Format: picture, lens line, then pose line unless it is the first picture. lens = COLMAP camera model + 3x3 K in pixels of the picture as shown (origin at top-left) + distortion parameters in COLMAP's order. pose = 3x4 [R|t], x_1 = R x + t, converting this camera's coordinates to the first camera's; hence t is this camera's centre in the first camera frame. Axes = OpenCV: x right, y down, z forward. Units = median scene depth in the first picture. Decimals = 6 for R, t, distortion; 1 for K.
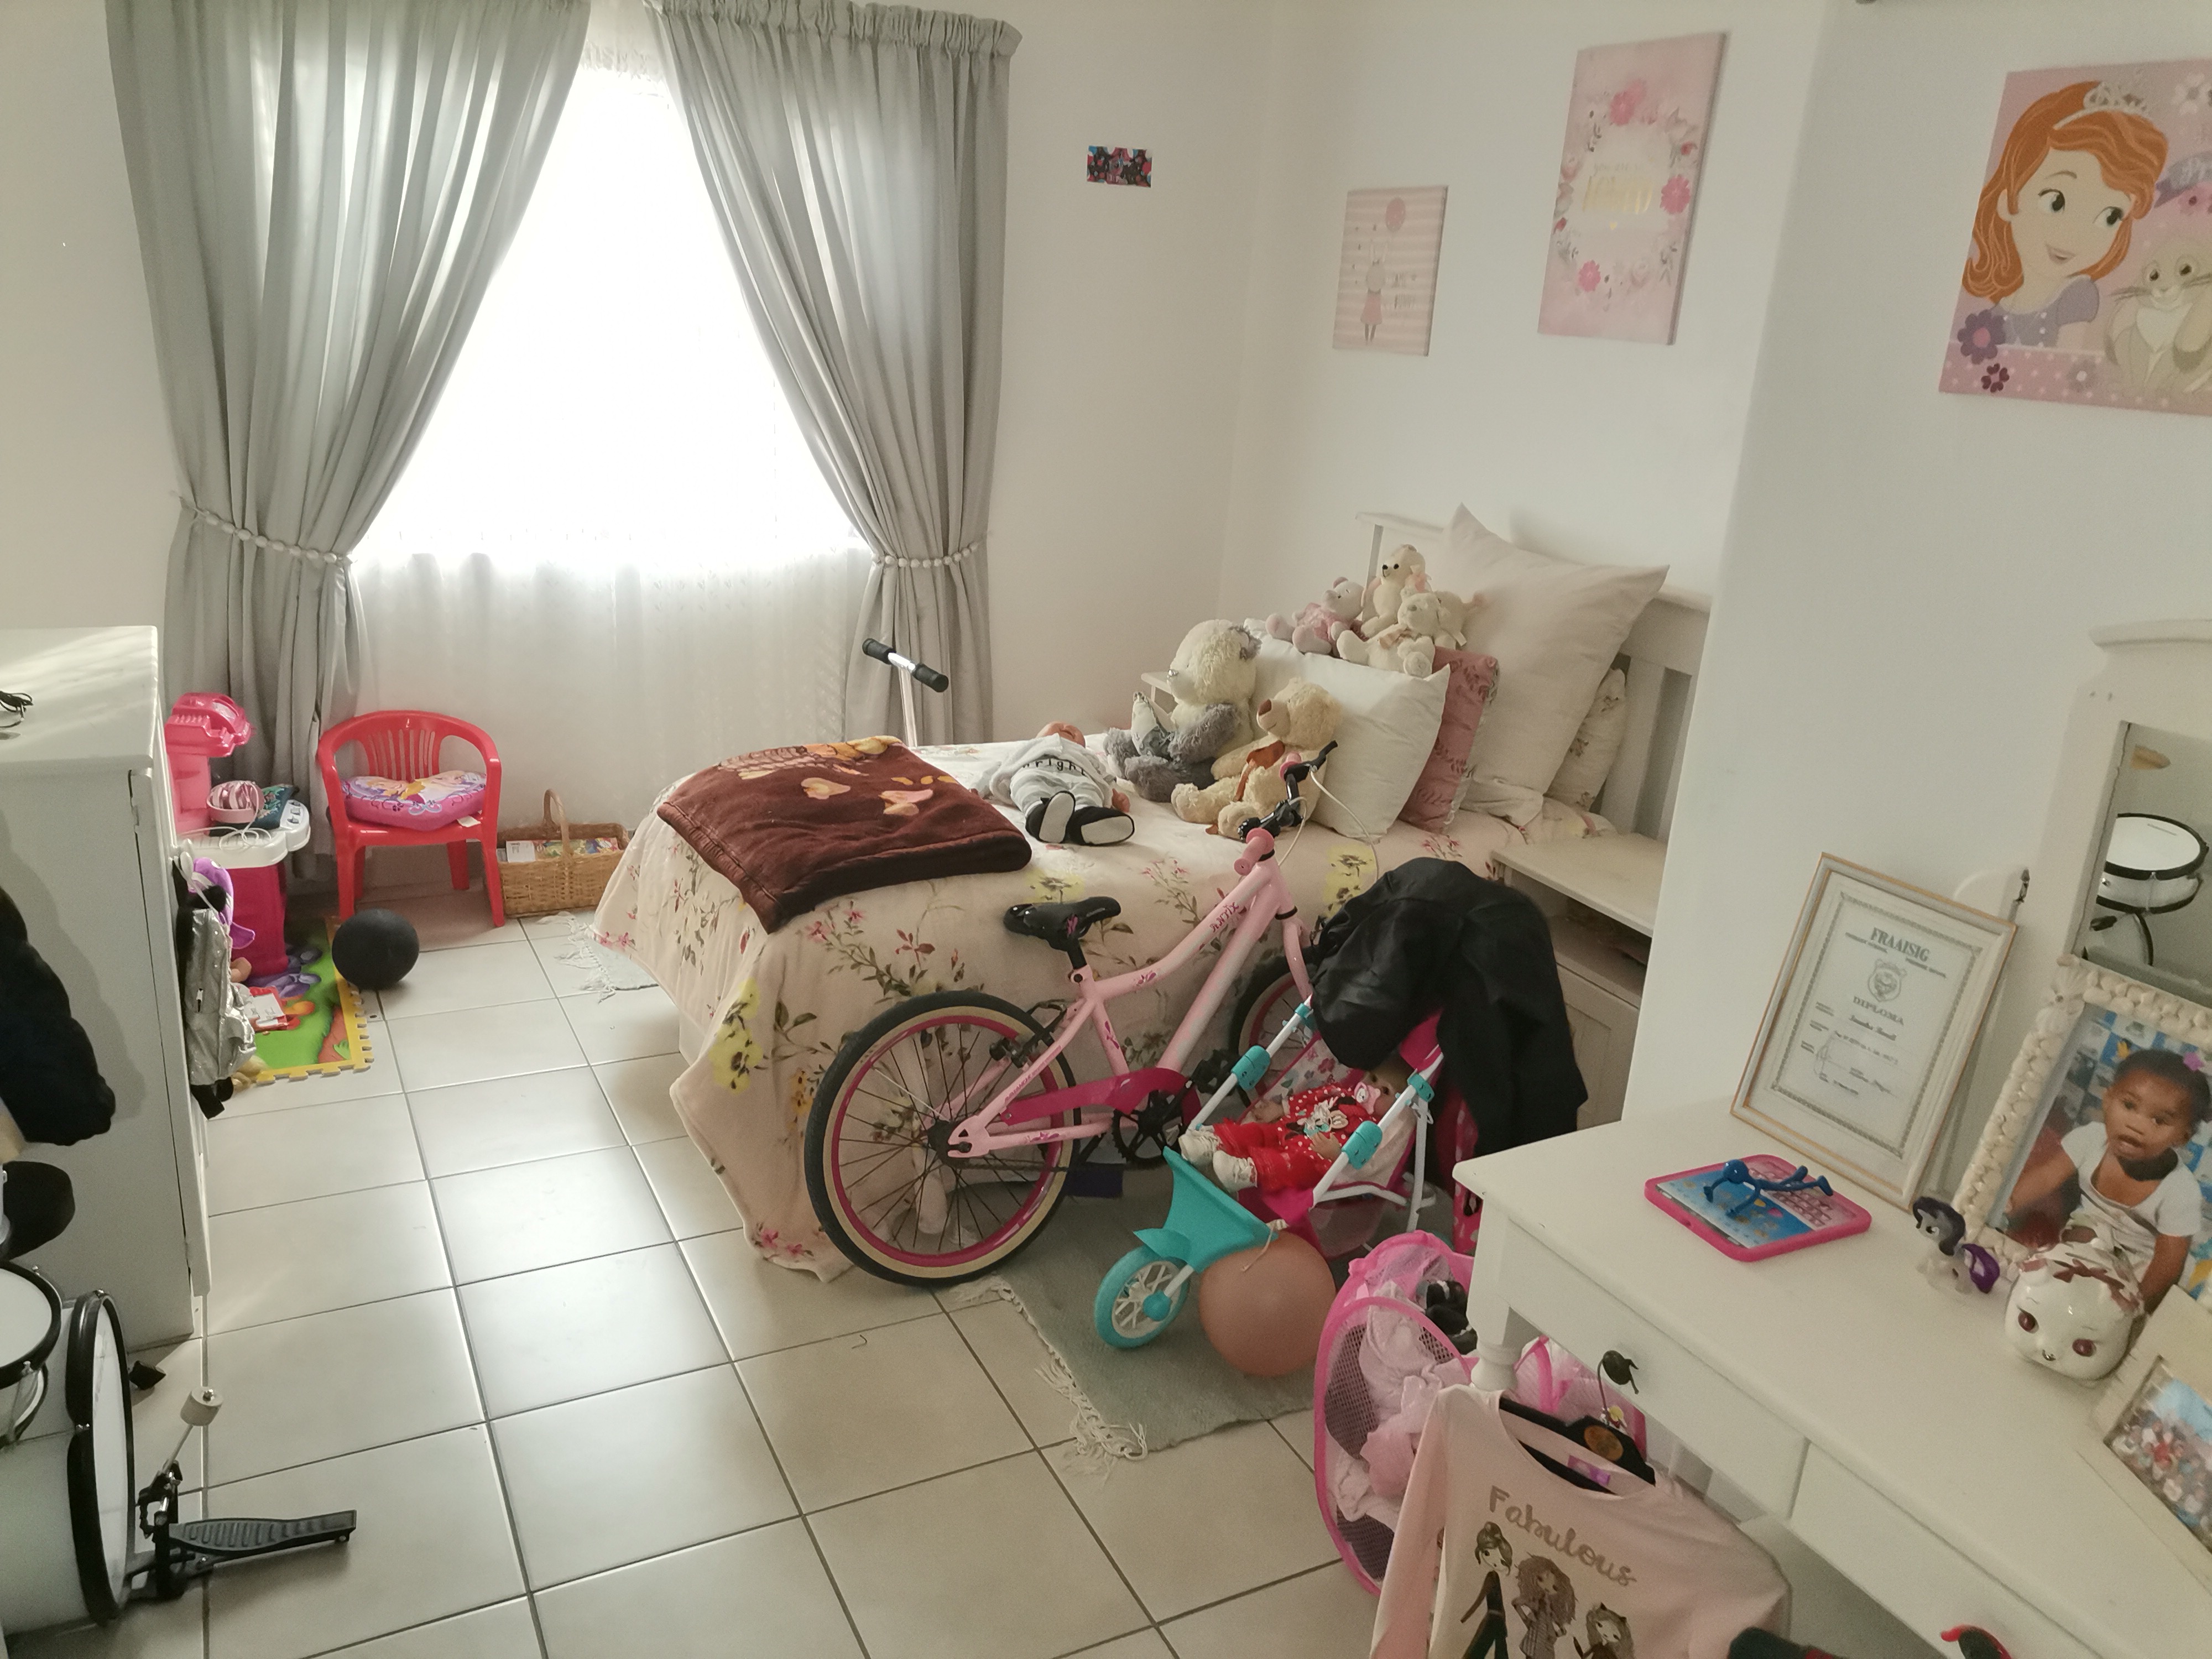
lens RADIAL K [[1659.2, 0, 1108.3], [0, 1659.2, 833.3], [0, 0, 1]] dist [0.029329, -0.012390]
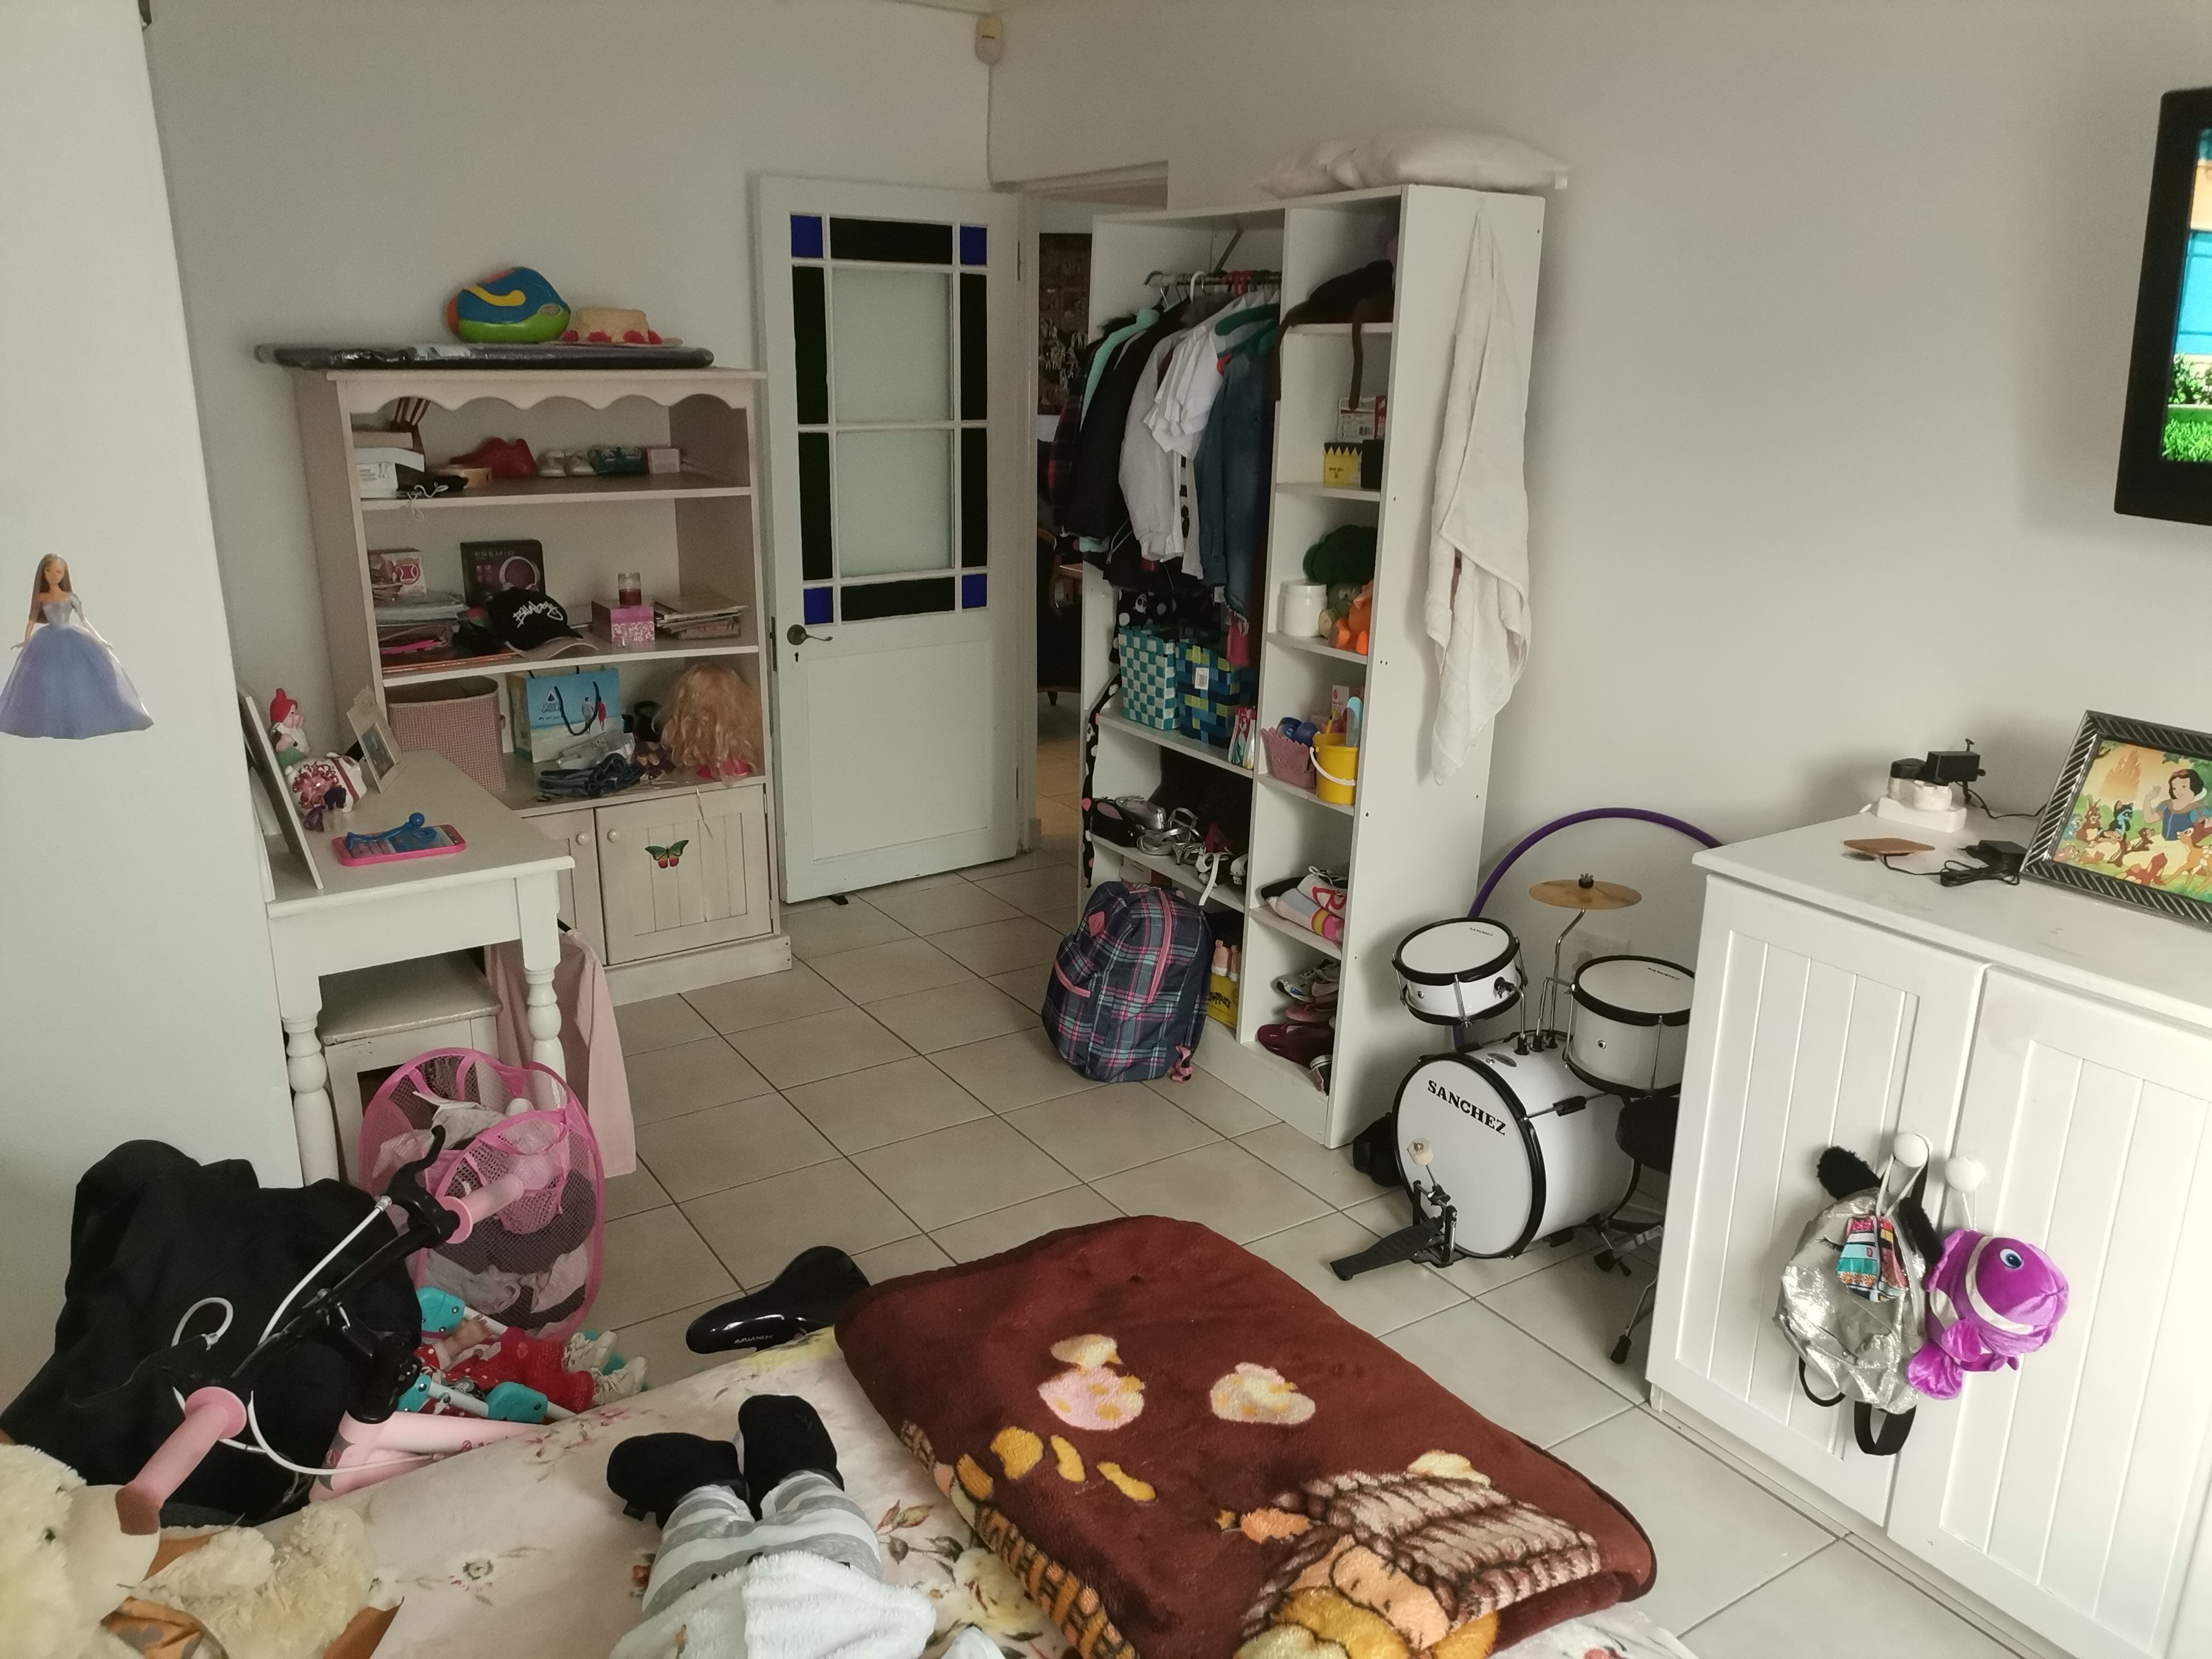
lens RADIAL K [[1659.2, 0, 1103.2], [0, 1659.2, 831.6], [0, 0, 1]] dist [0.029329, -0.012390]
pose [[-0.991834, -0.043013, -0.120061, -0.055638], [-0.104317, 0.815190, 0.569722, -0.414977], [0.073367, 0.577594, -0.813020, 1.230201]]
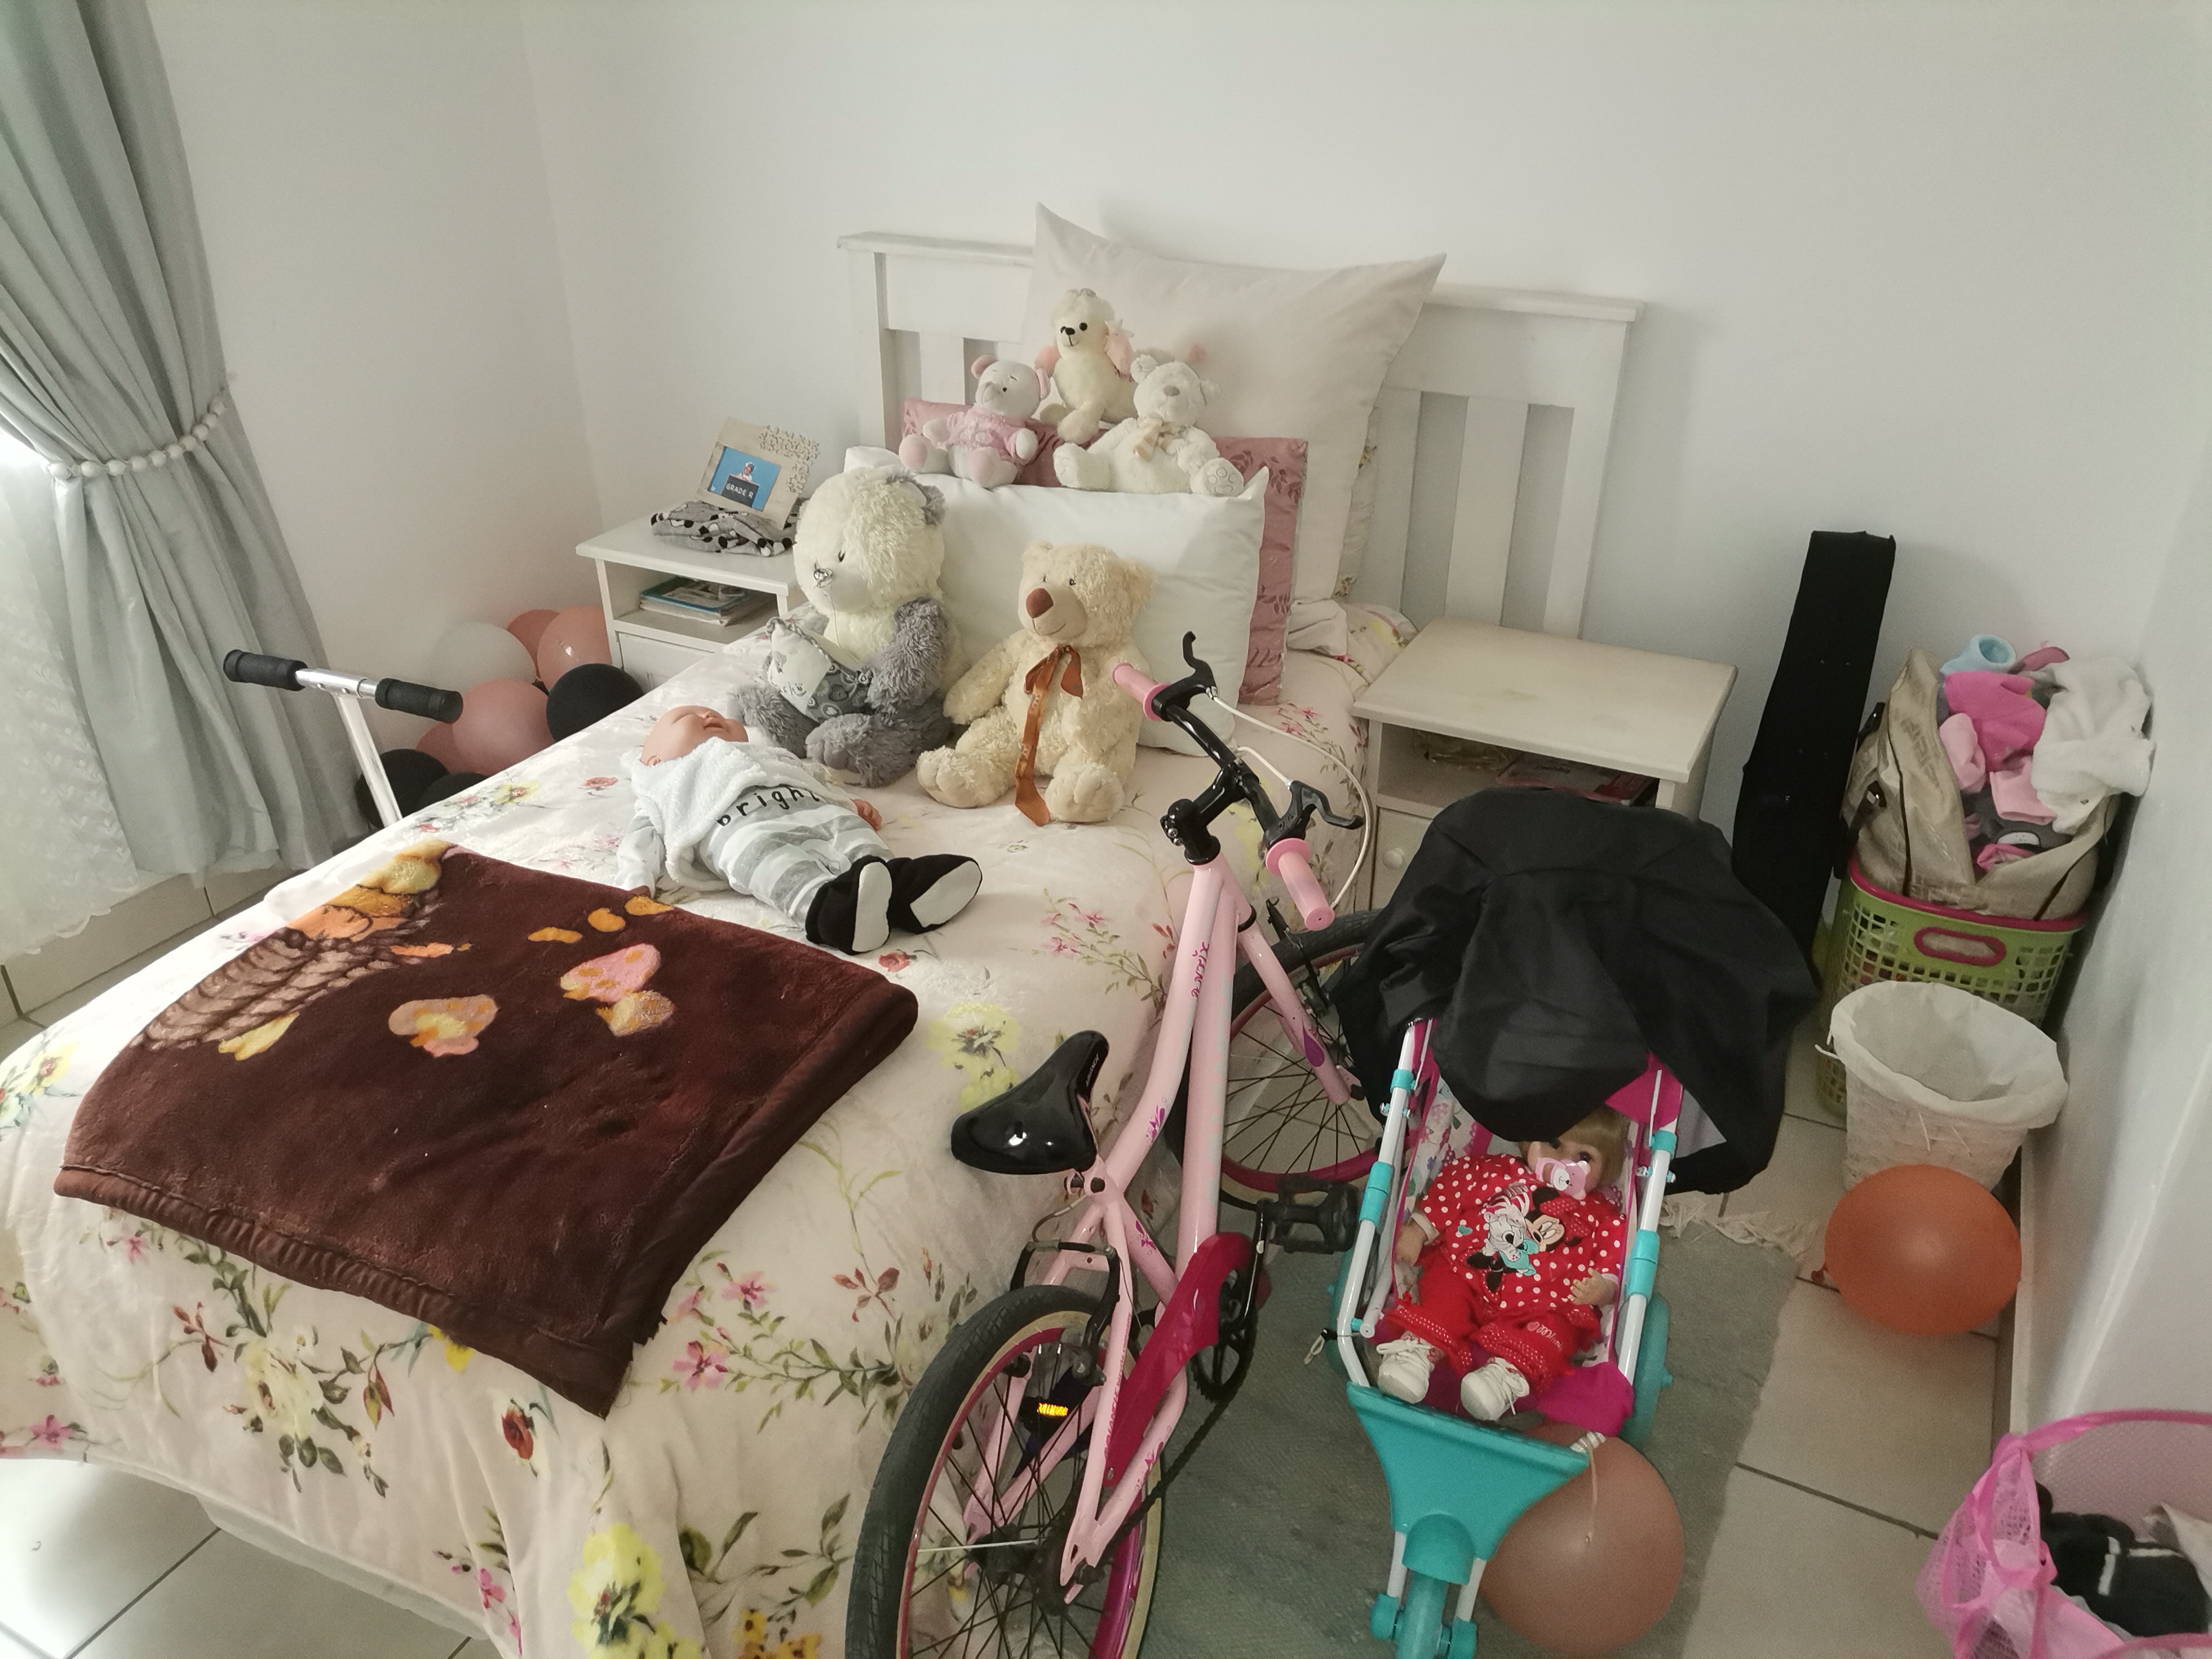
lens RADIAL K [[1659.2, 0, 1096.7], [0, 1659.2, 823.5], [0, 0, 1]] dist [0.029329, -0.012390]
pose [[0.817263, -0.341424, 0.464231, -0.211870], [0.243608, 0.934758, 0.258616, -0.156900], [-0.522241, -0.098267, 0.847117, 0.450737]]
